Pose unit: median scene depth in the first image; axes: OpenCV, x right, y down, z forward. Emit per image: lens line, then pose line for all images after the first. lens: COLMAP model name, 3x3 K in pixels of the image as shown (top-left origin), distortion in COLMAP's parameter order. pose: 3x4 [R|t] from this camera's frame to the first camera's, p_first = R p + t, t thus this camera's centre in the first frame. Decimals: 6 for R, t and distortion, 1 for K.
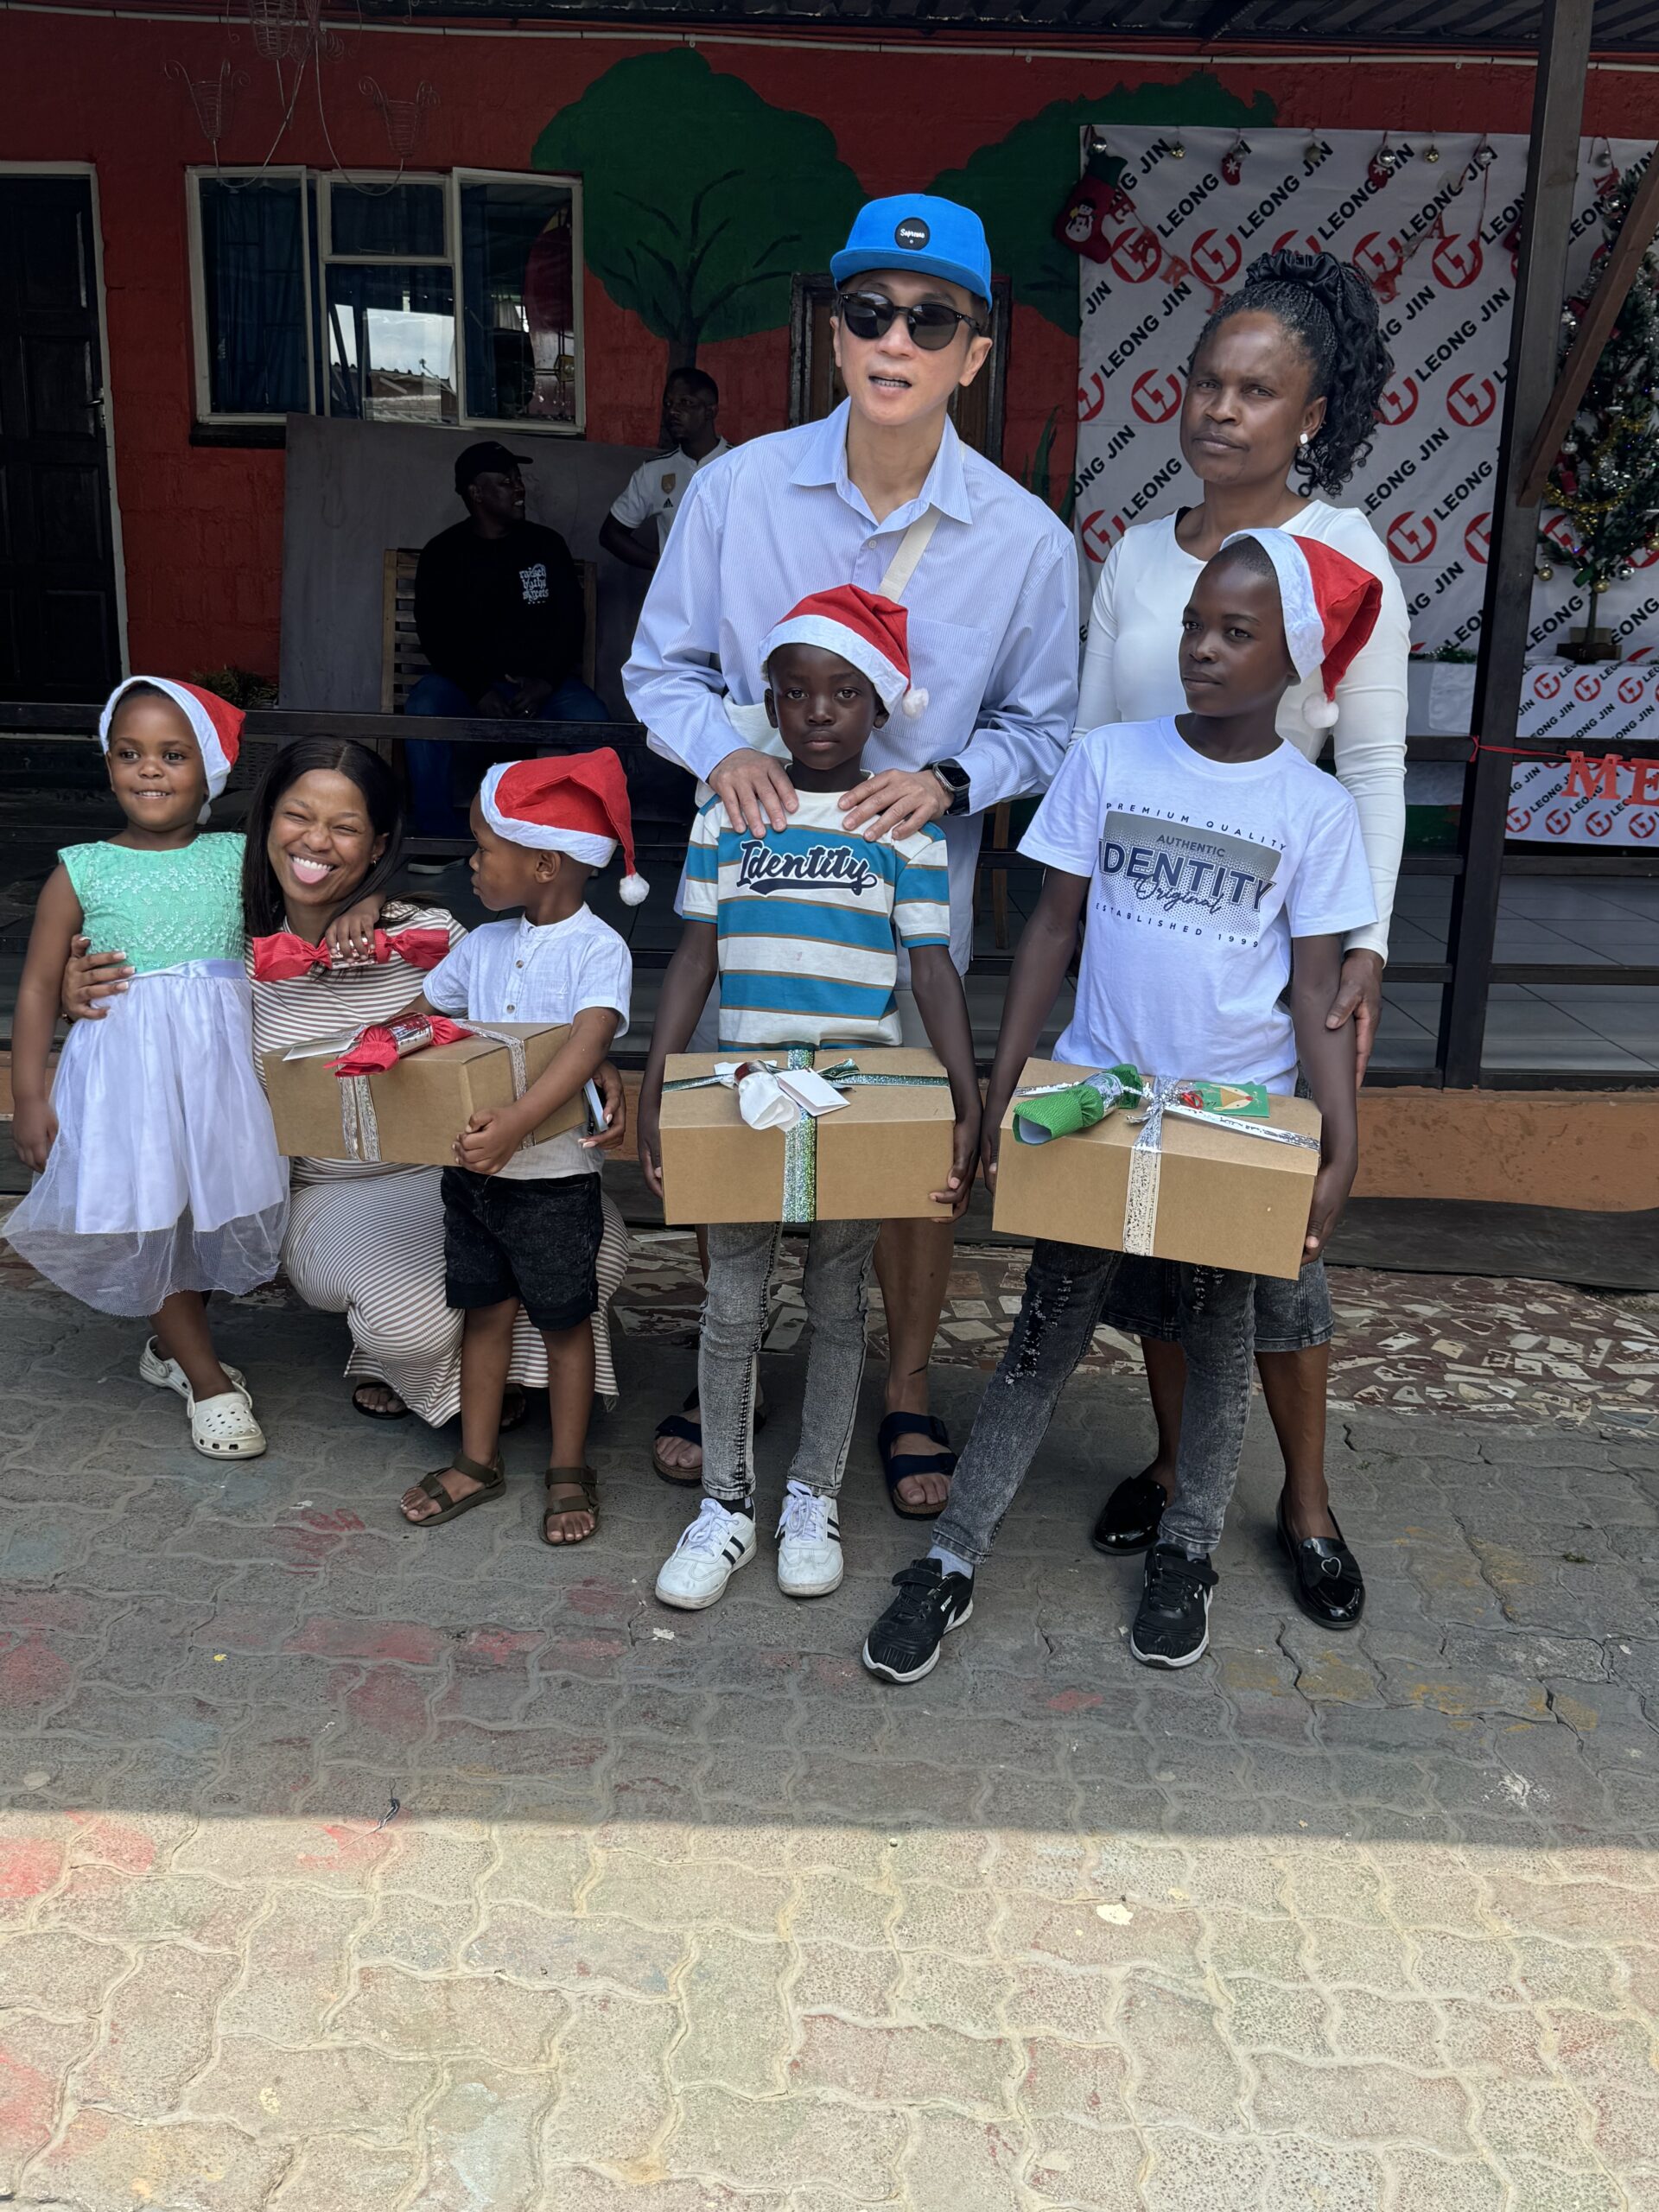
lens RADIAL K [[2059.4, 0, 829.5], [0, 2059.4, 1106.0], [0, 0, 1]] dist [-0.001407, -0.019411]
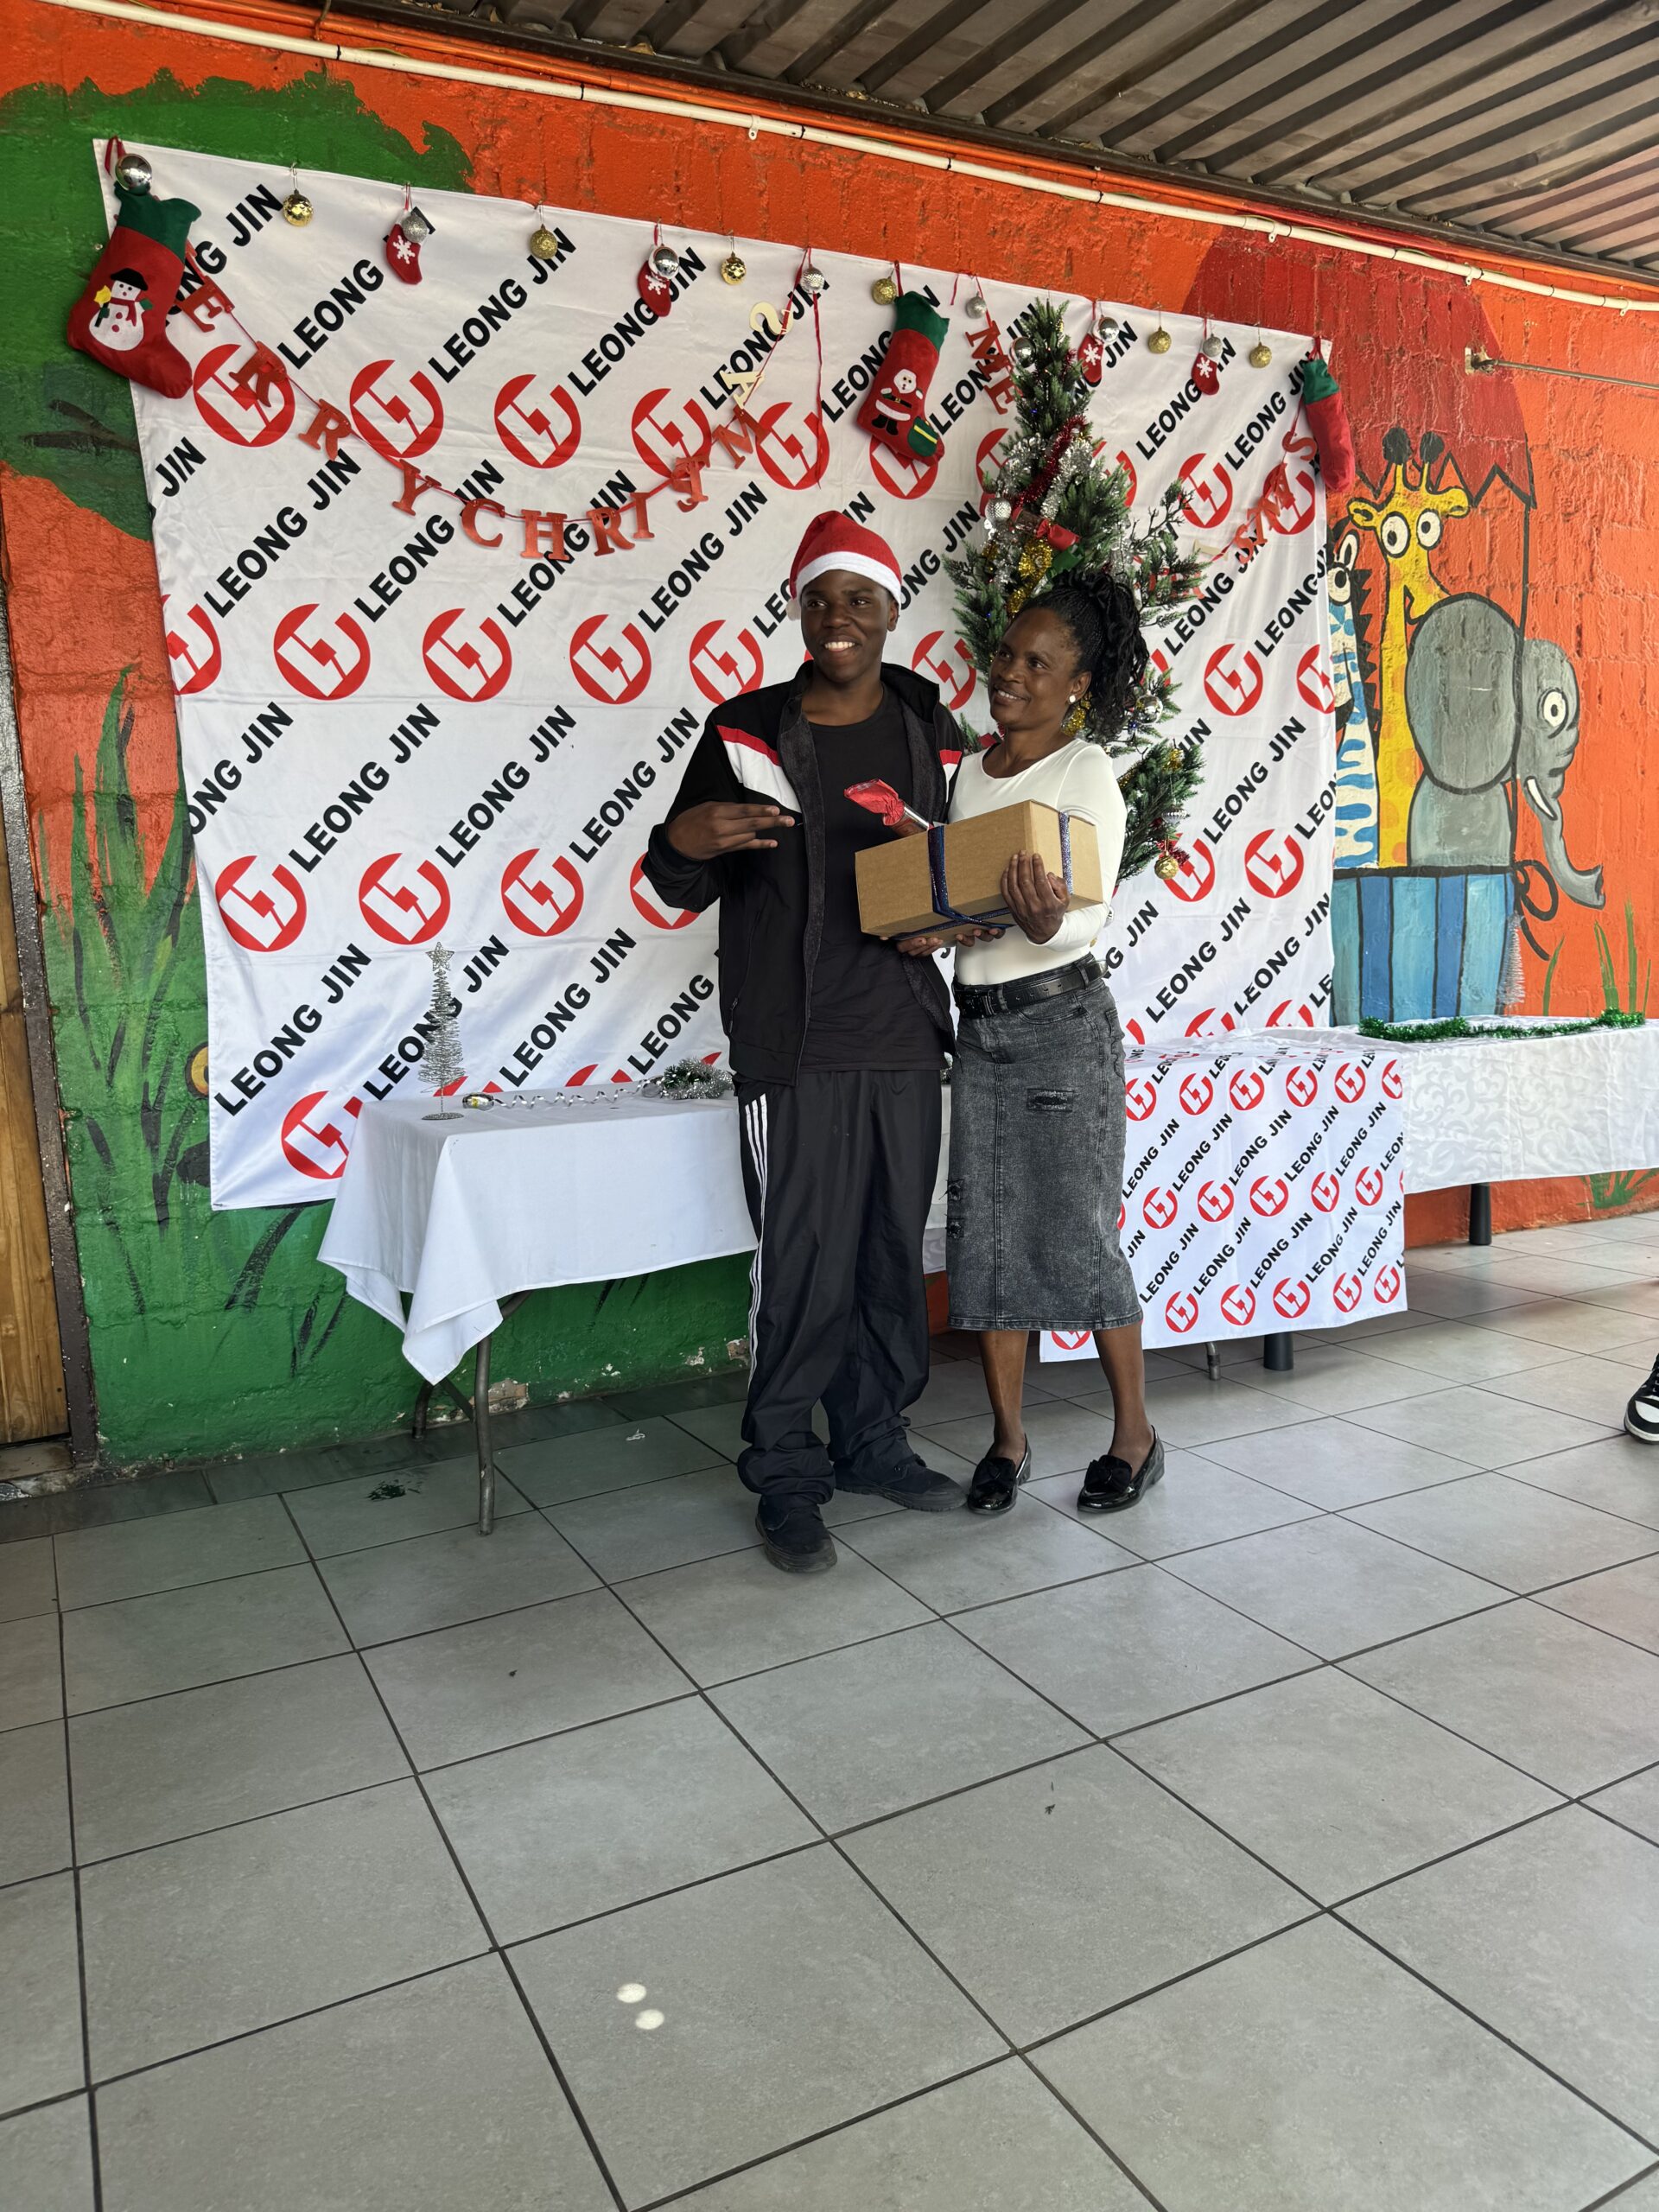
lens RADIAL K [[1570.3, 0, 836.5], [0, 1570.3, 1129.5], [0, 0, 1]] dist [-0.009366, -0.001980]
pose [[0.900769, -0.120093, 0.417364, 0.095755], [0.172266, 0.980974, -0.089523, -0.165176], [-0.398672, 0.152537, 0.904319, 0.604998]]
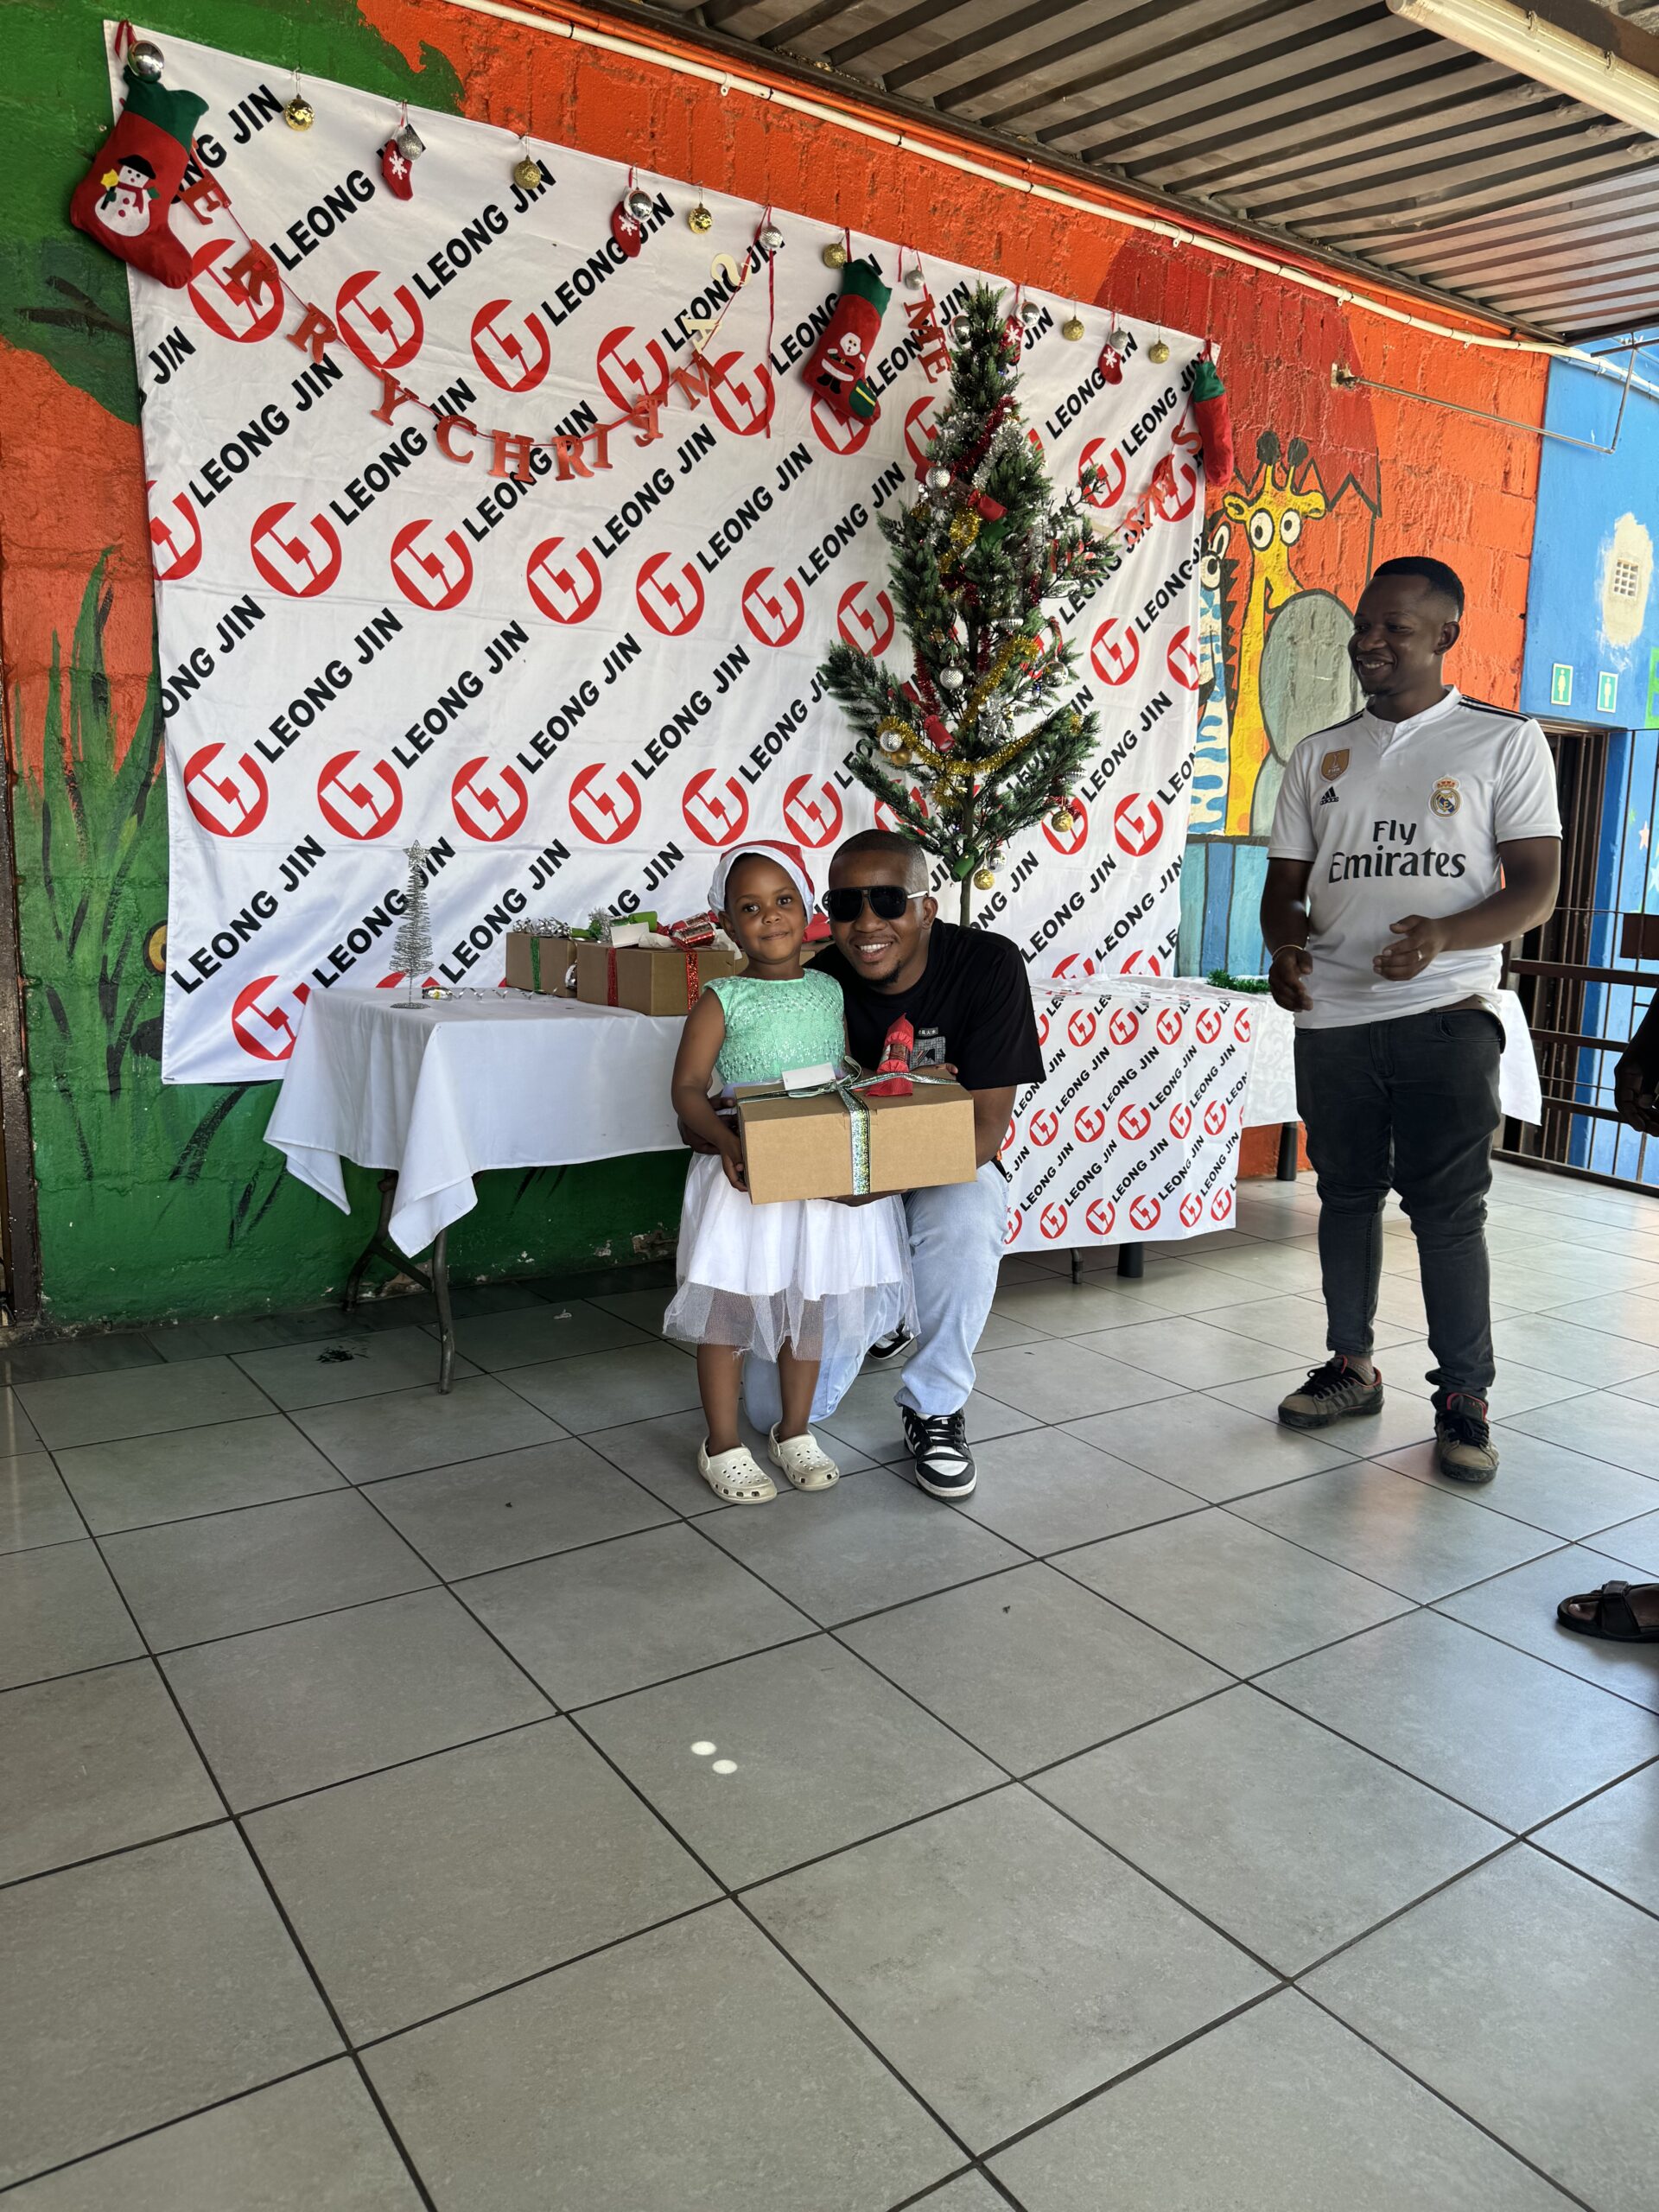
lens RADIAL K [[1560.4, 0, 822.8], [0, 1560.4, 1119.4], [0, 0, 1]] dist [0.002856, -0.017293]
pose [[0.842198, -0.092992, 0.531088, 0.040214], [0.130173, 0.990945, -0.032916, -0.162355], [-0.523218, 0.096855, 0.846677, 0.592874]]
